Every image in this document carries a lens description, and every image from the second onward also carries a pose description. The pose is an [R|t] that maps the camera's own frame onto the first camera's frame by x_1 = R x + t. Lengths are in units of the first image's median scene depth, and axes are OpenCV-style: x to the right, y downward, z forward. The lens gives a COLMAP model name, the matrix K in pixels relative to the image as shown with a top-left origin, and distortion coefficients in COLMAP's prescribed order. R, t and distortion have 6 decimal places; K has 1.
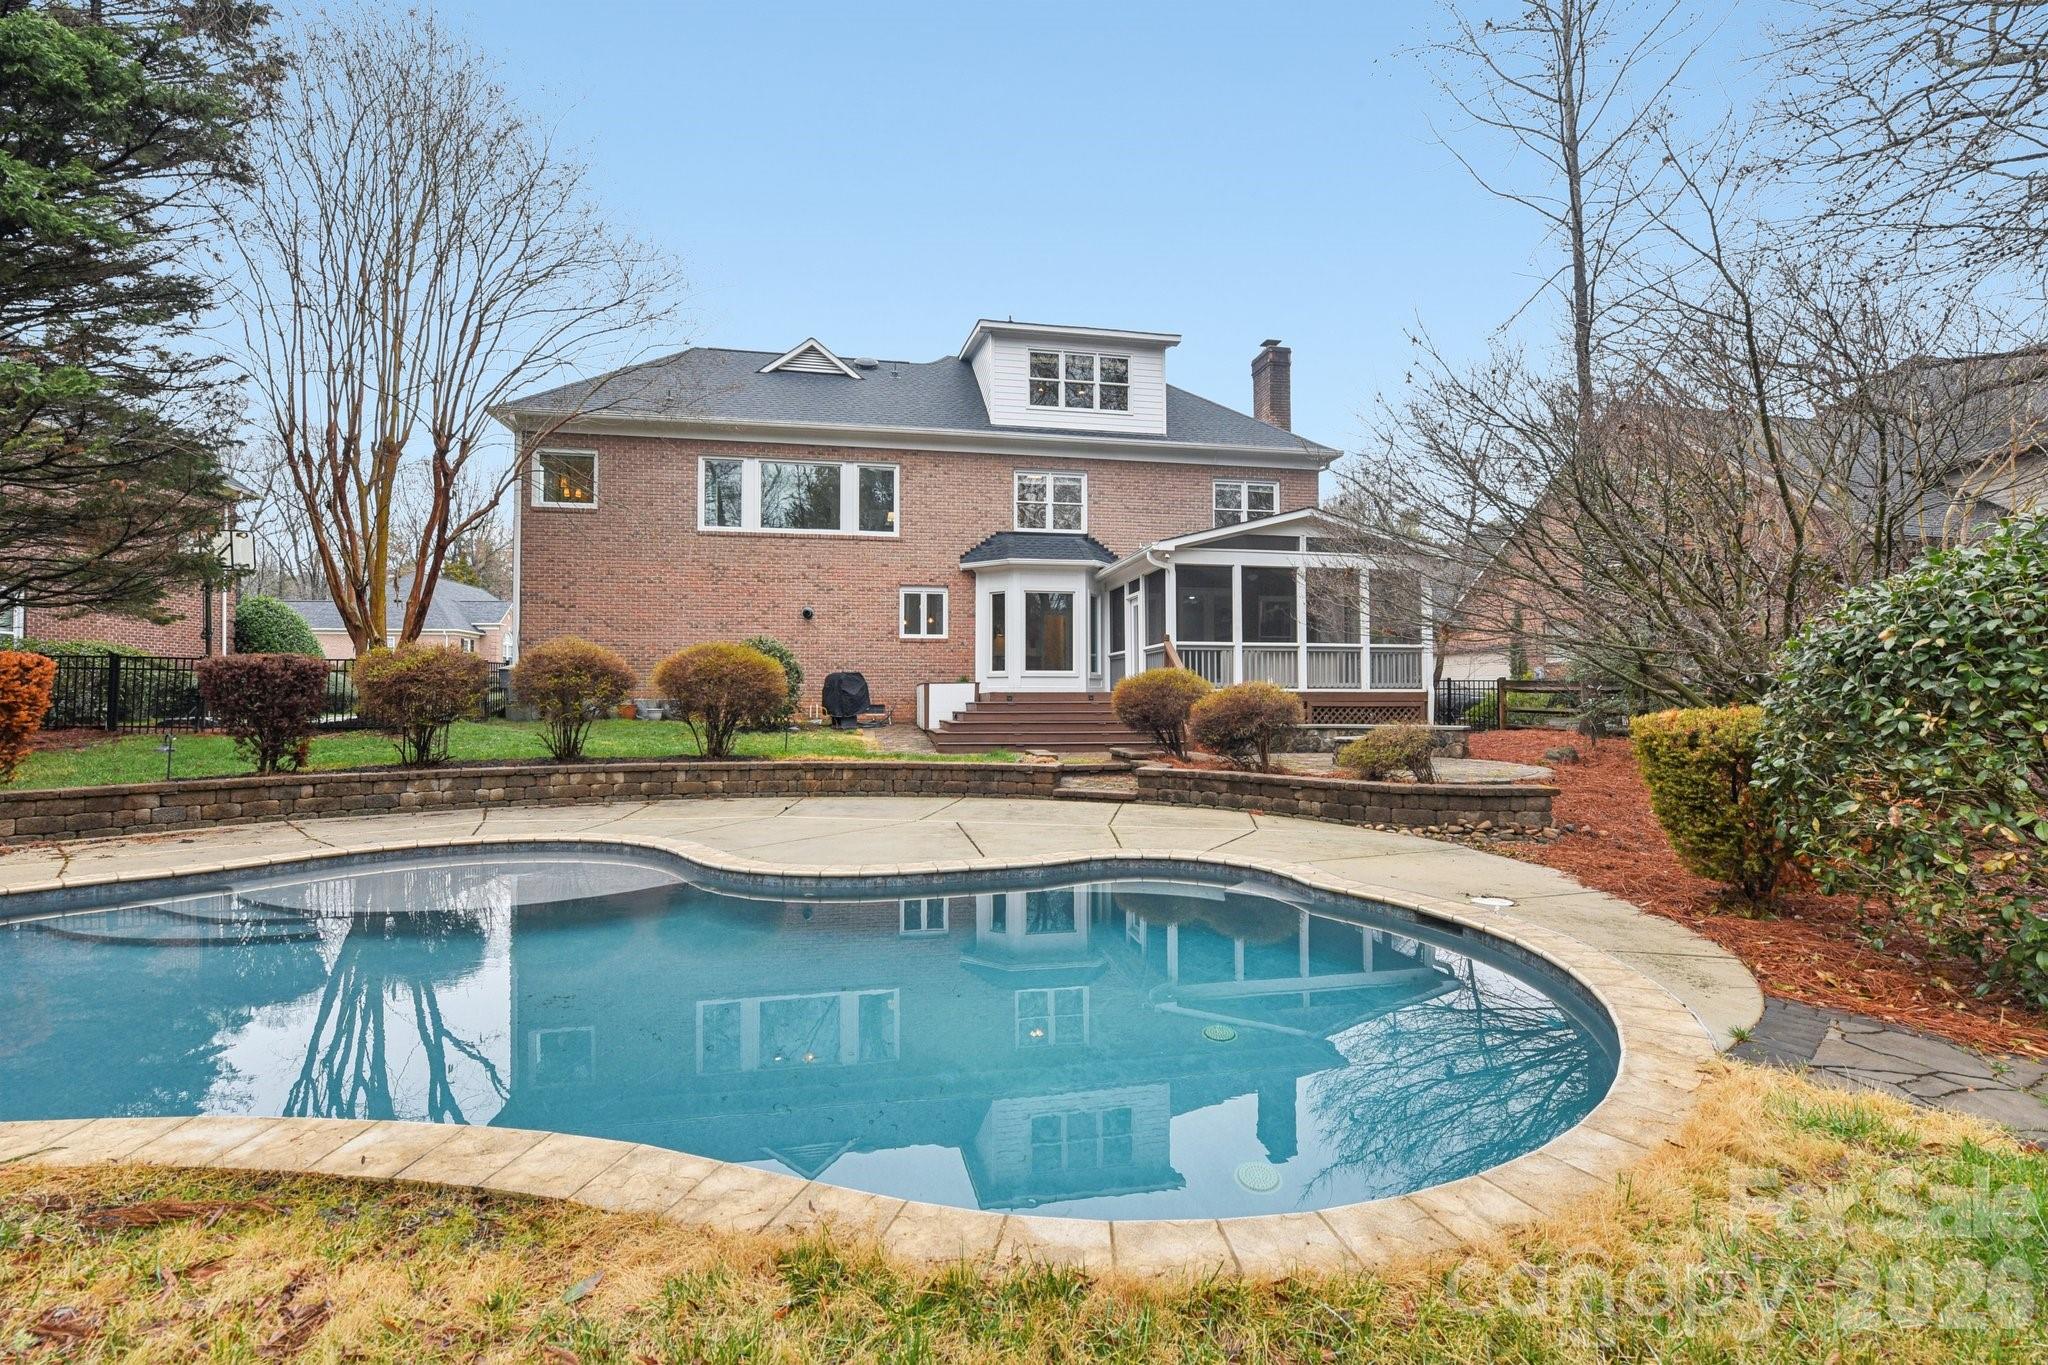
lens RADIAL K [[838.5, 0, 1014.0], [0, 838.5, 695.5], [0, 0, 1]] dist [-0.015419, -0.000383]
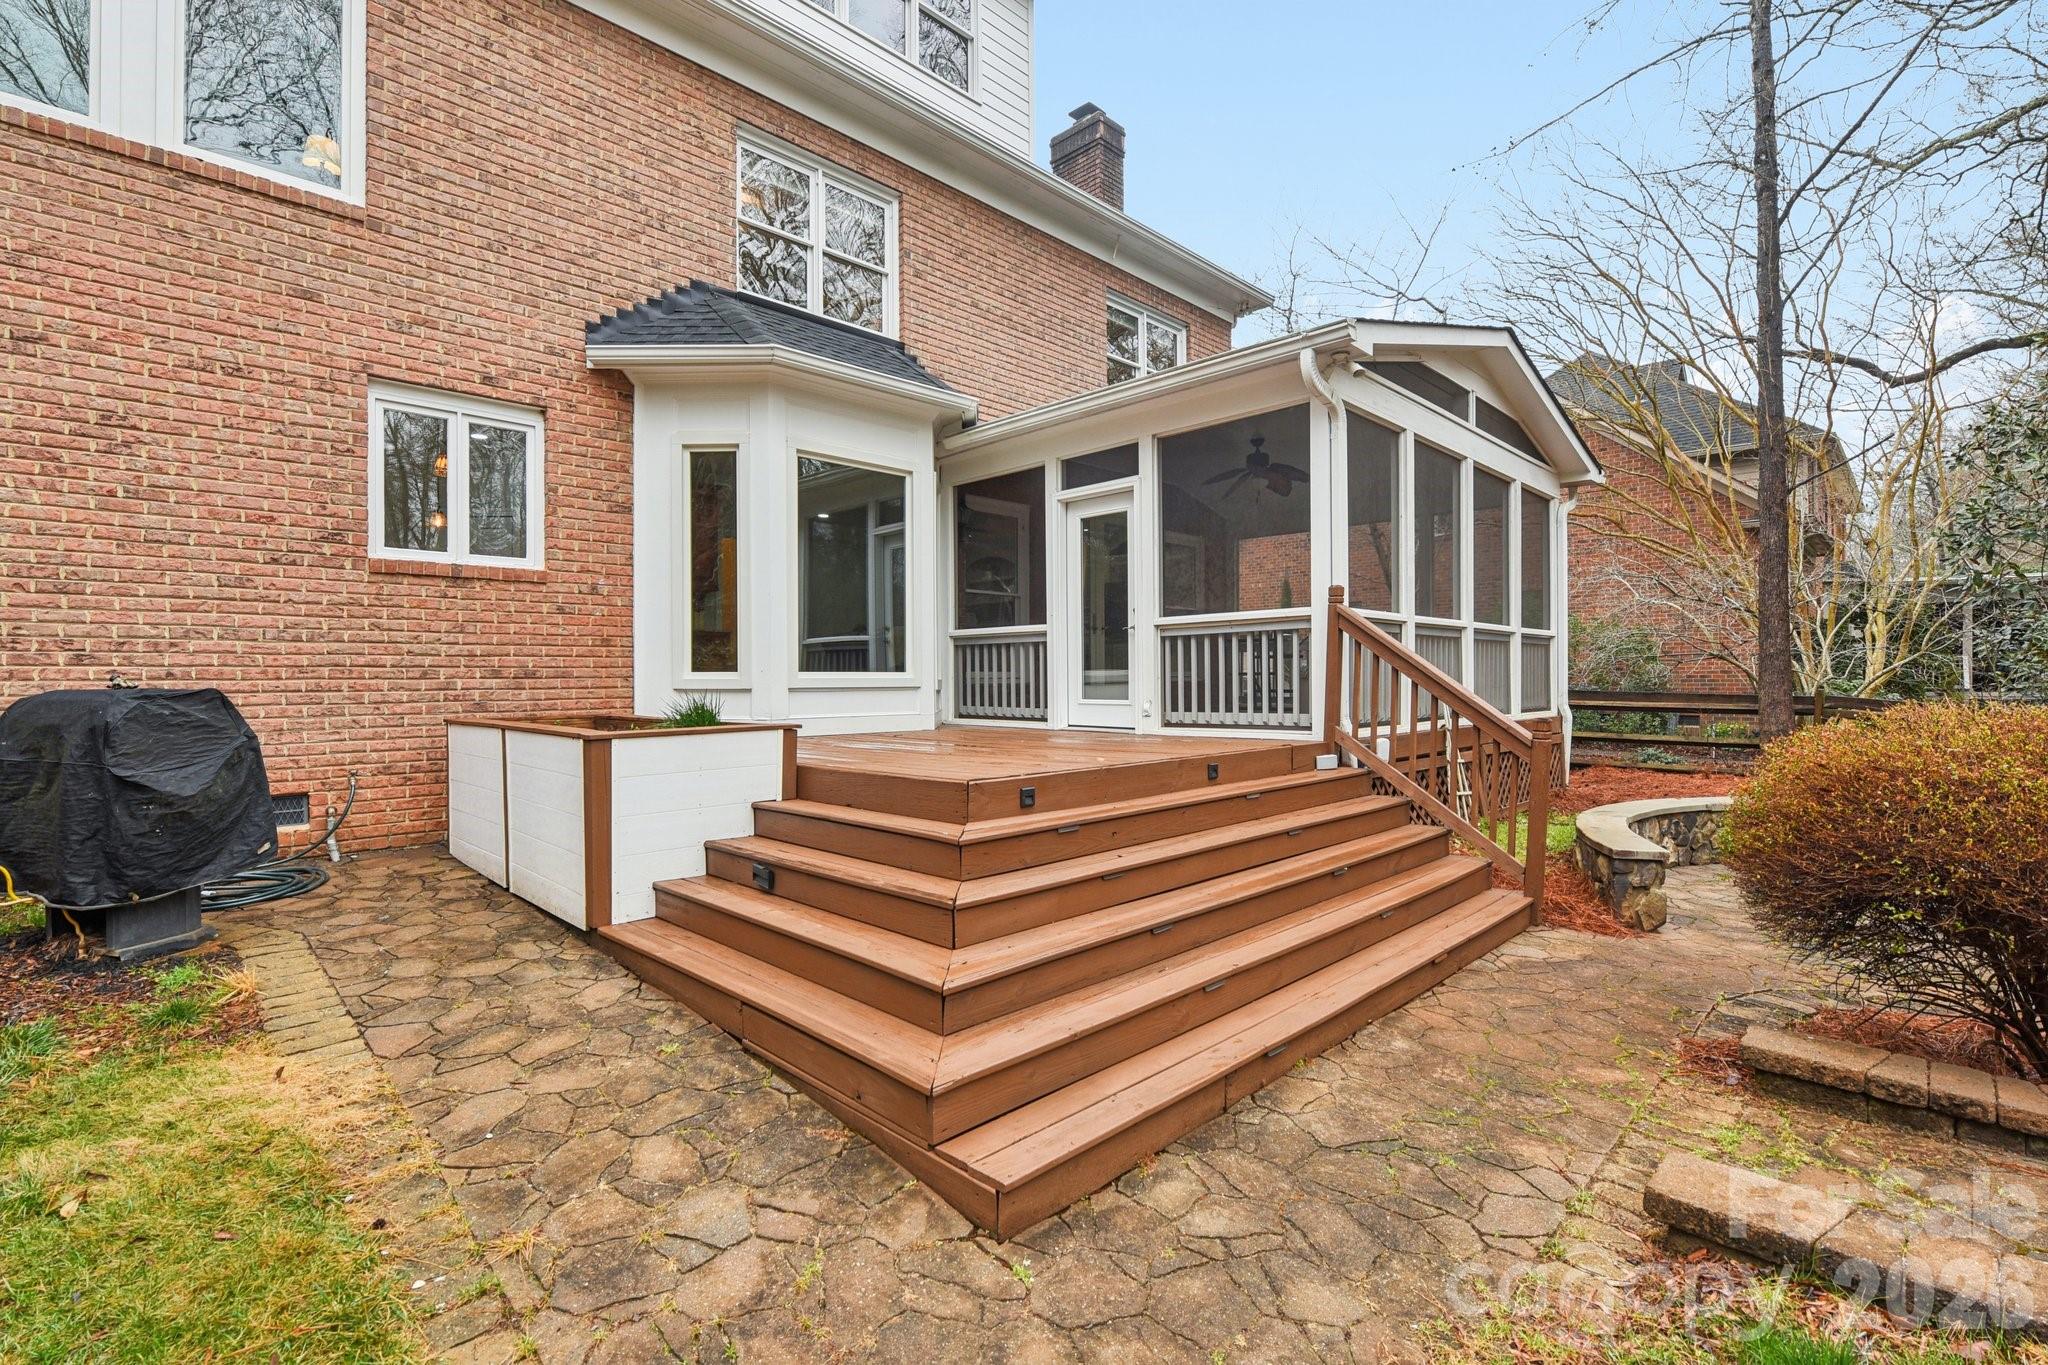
lens RADIAL K [[924.2, 0, 1021.1], [0, 924.2, 681.0], [0, 0, 1]] dist [-0.015072, 0.000392]
pose [[0.821706, -0.005037, 0.569889, -0.132162], [0.002597, 0.999984, 0.005094, -0.027234], [-0.569905, -0.002705, 0.821706, 0.610150]]
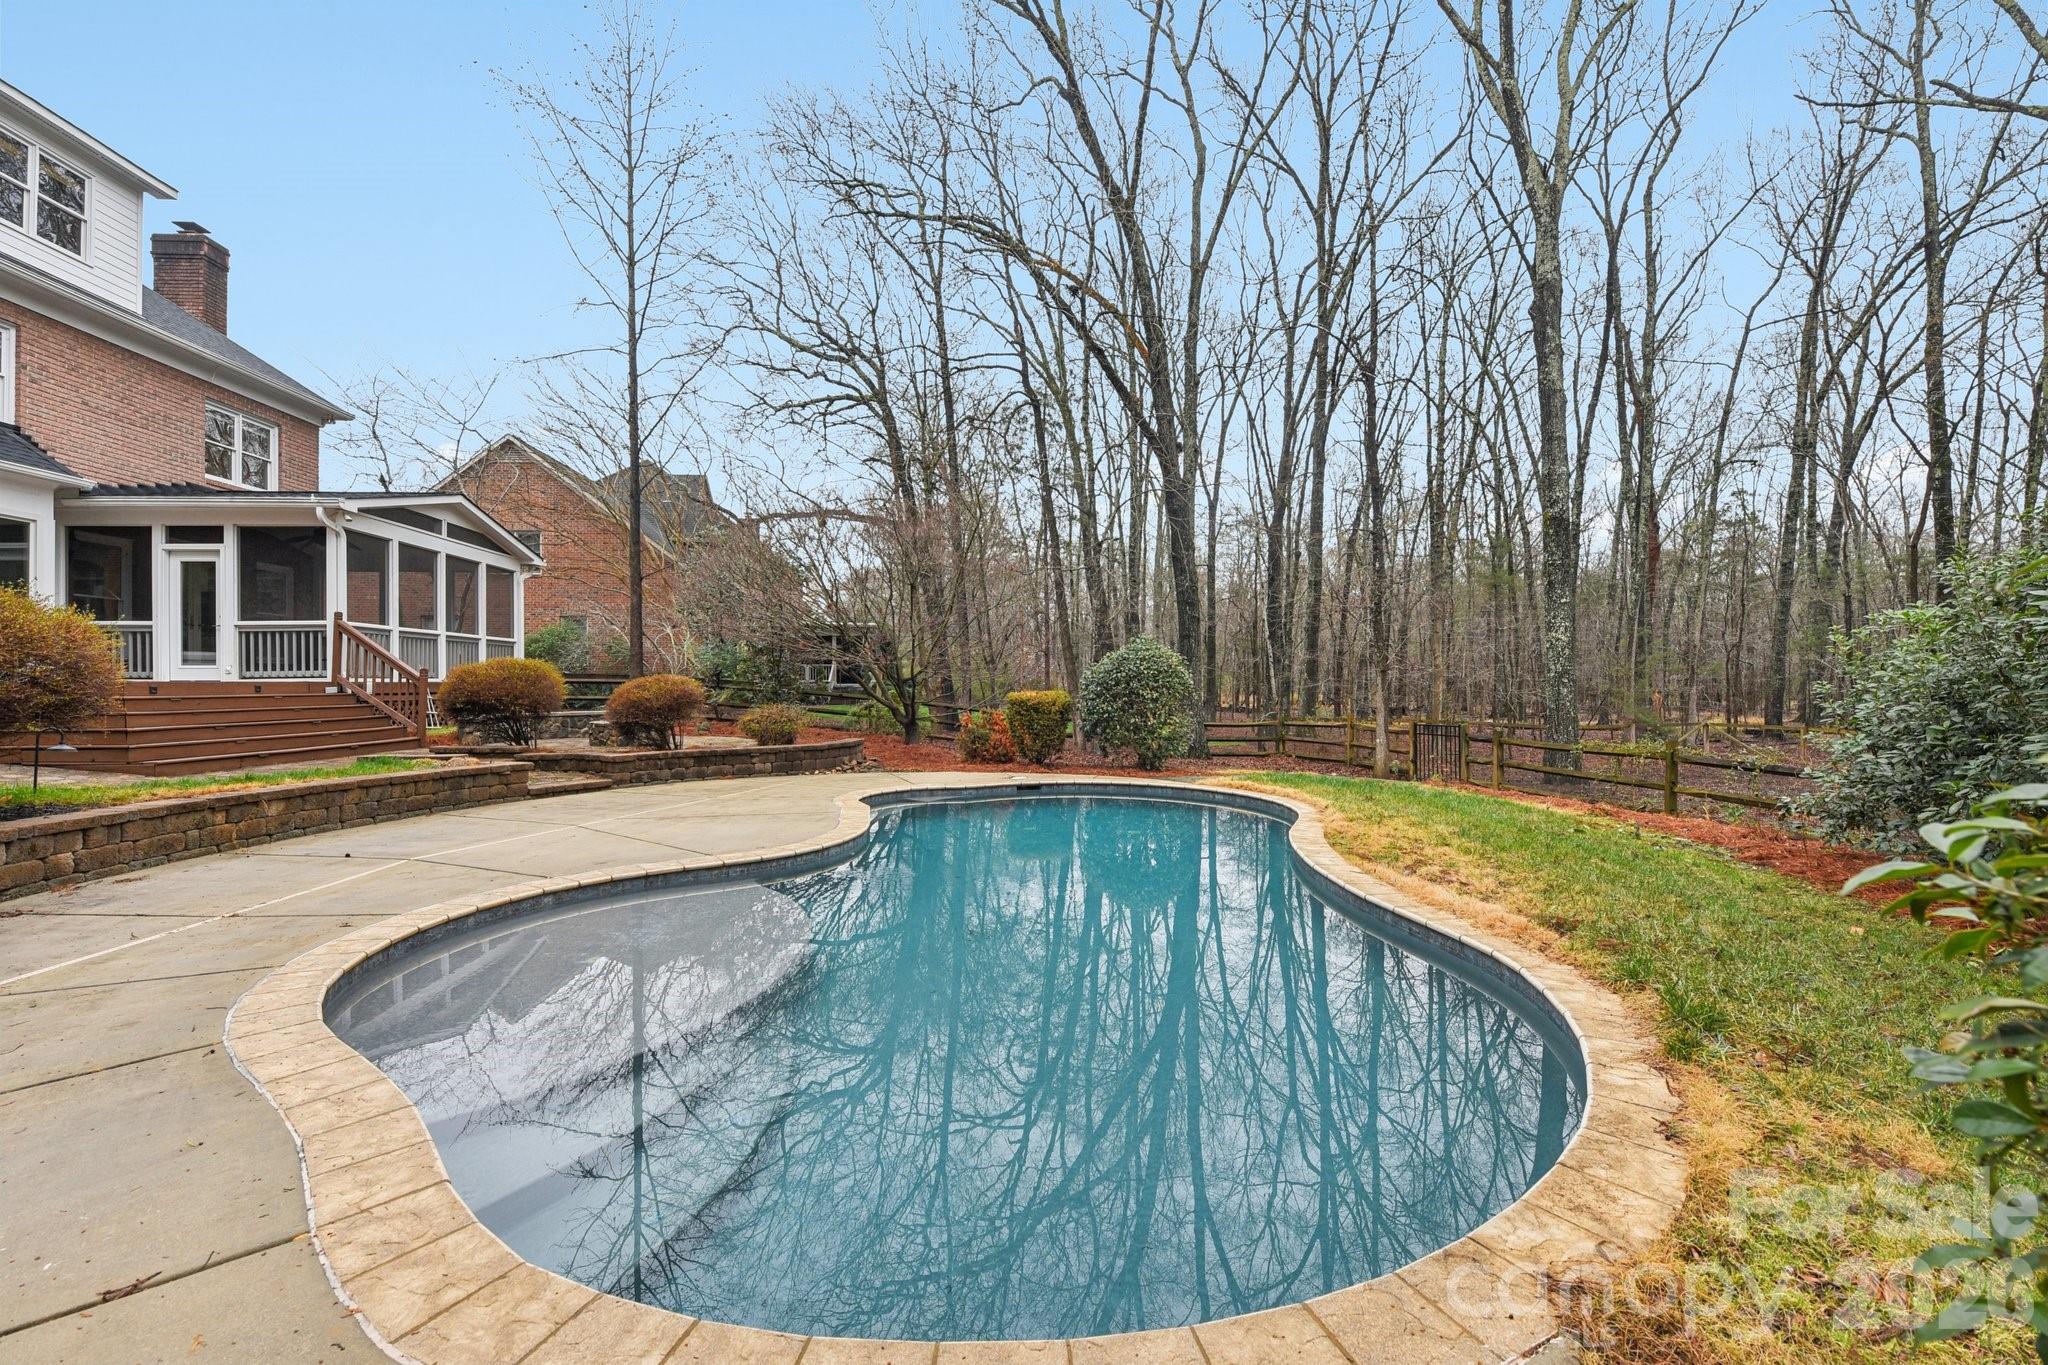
lens RADIAL K [[838.5, 0, 1018.8], [0, 838.5, 683.9], [0, 0, 1]] dist [-0.015419, -0.000383]
pose [[0.101537, 0.001490, 0.994831, -0.456857], [-0.000590, 0.999999, -0.001437, -0.001097], [-0.994832, -0.000441, 0.101538, 0.207764]]
